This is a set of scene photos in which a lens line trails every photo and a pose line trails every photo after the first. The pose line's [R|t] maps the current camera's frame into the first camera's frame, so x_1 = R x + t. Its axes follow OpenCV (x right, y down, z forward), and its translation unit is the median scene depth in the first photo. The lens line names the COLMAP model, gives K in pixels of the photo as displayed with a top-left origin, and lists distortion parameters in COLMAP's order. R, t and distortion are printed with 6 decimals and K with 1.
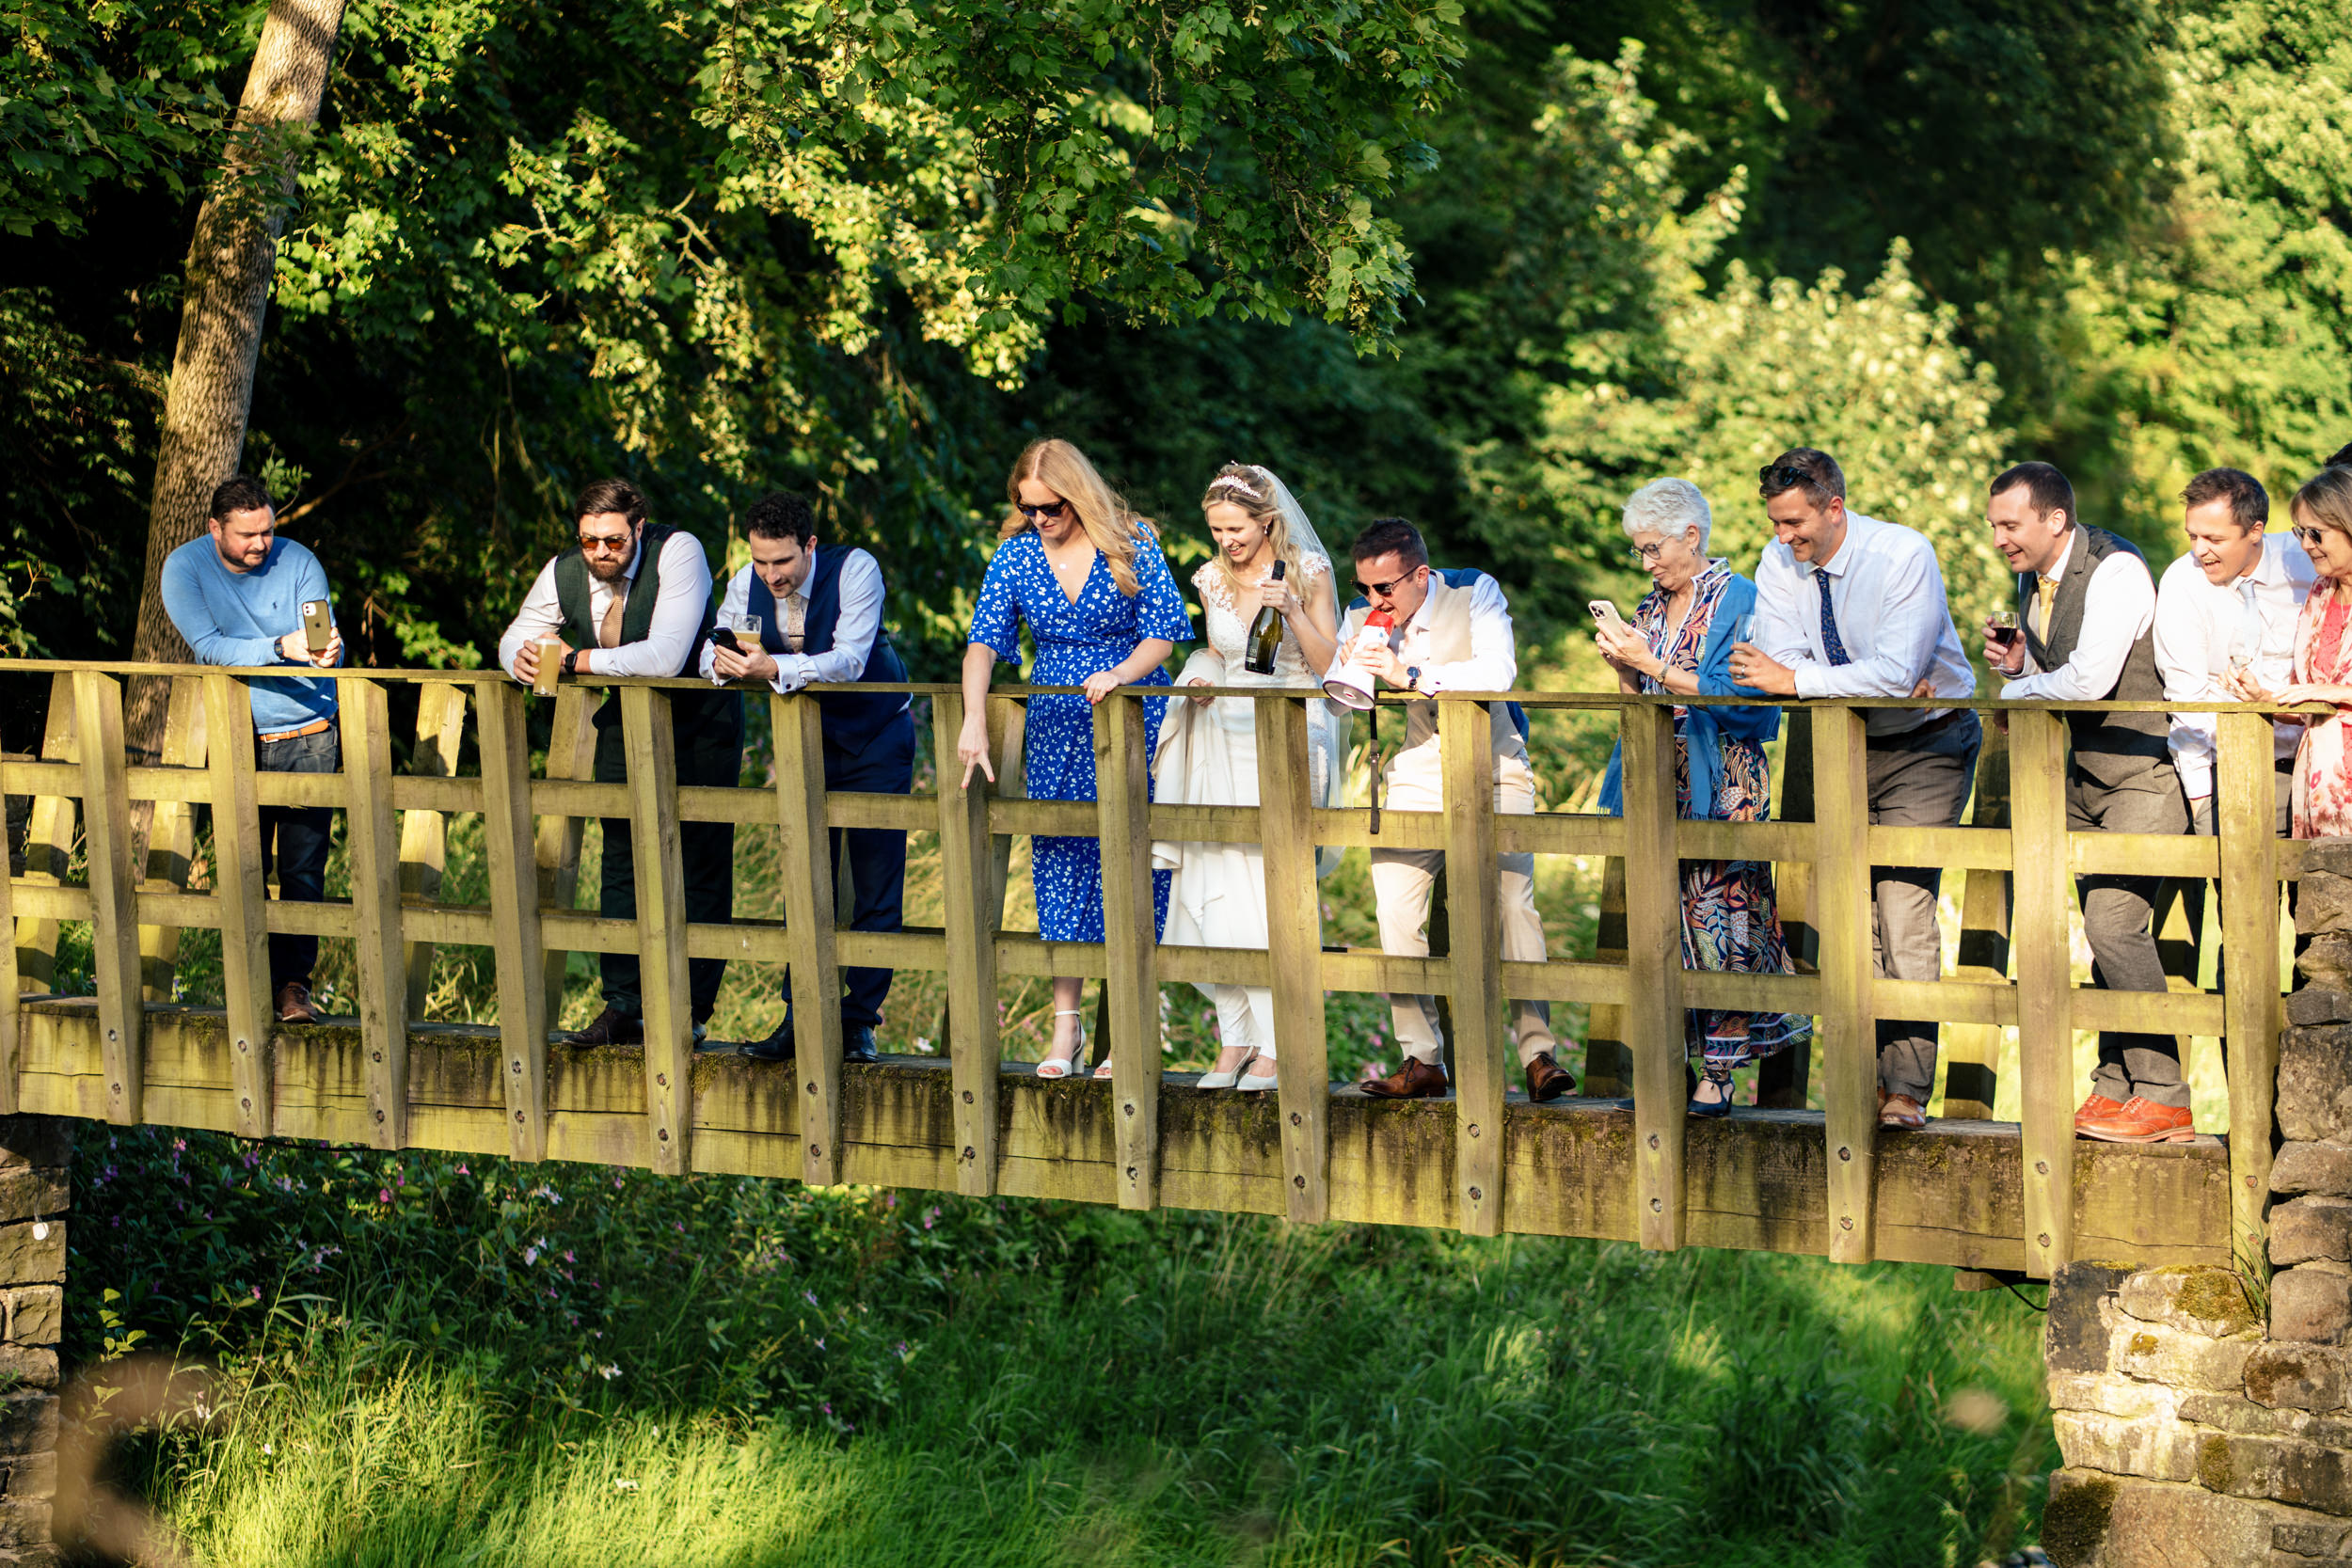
lens RADIAL K [[5494.4, 0, 1237.7], [0, 5494.4, 781.5], [0, 0, 1]] dist [0.060963, -0.106977]
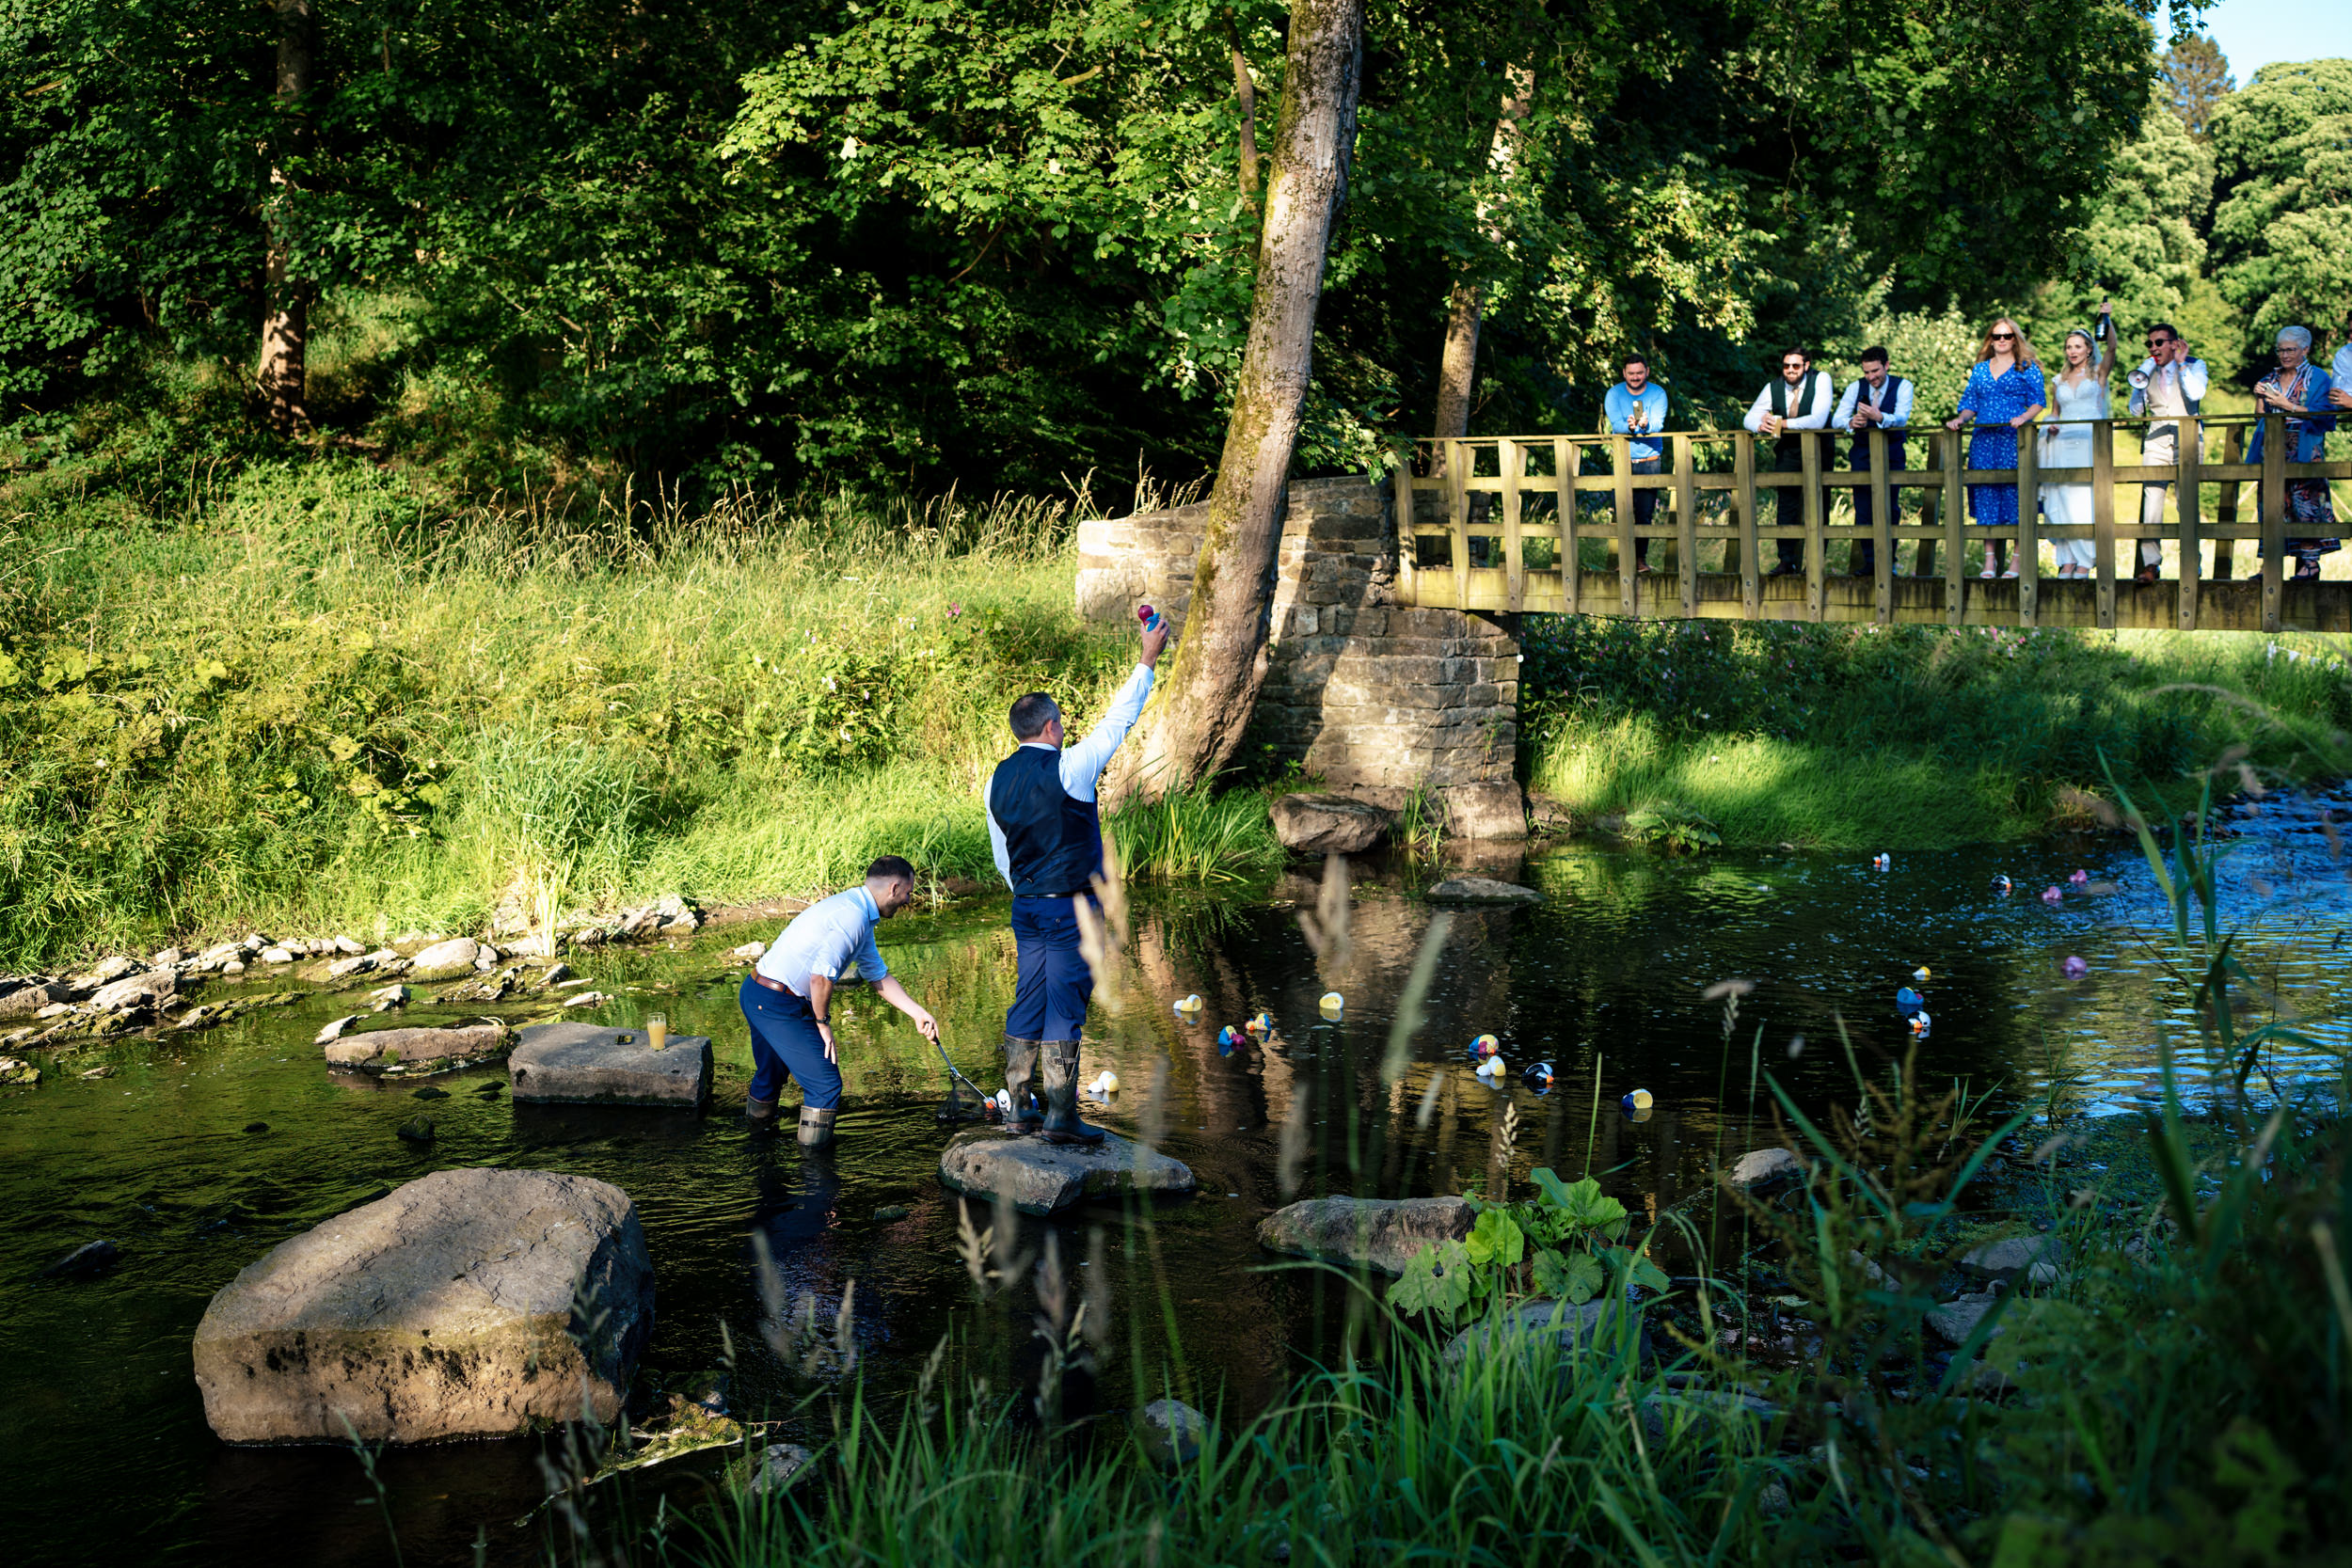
lens RADIAL K [[2263.2, 0, 1176.0], [0, 2263.2, 784.0], [0, 0, 1]] dist [-0.002931, -0.014965]
pose [[0.986506, -0.008436, -0.163509, -0.188326], [0.024570, 0.994990, 0.096905, 0.030024], [0.161872, -0.099615, 0.981771, -0.089095]]
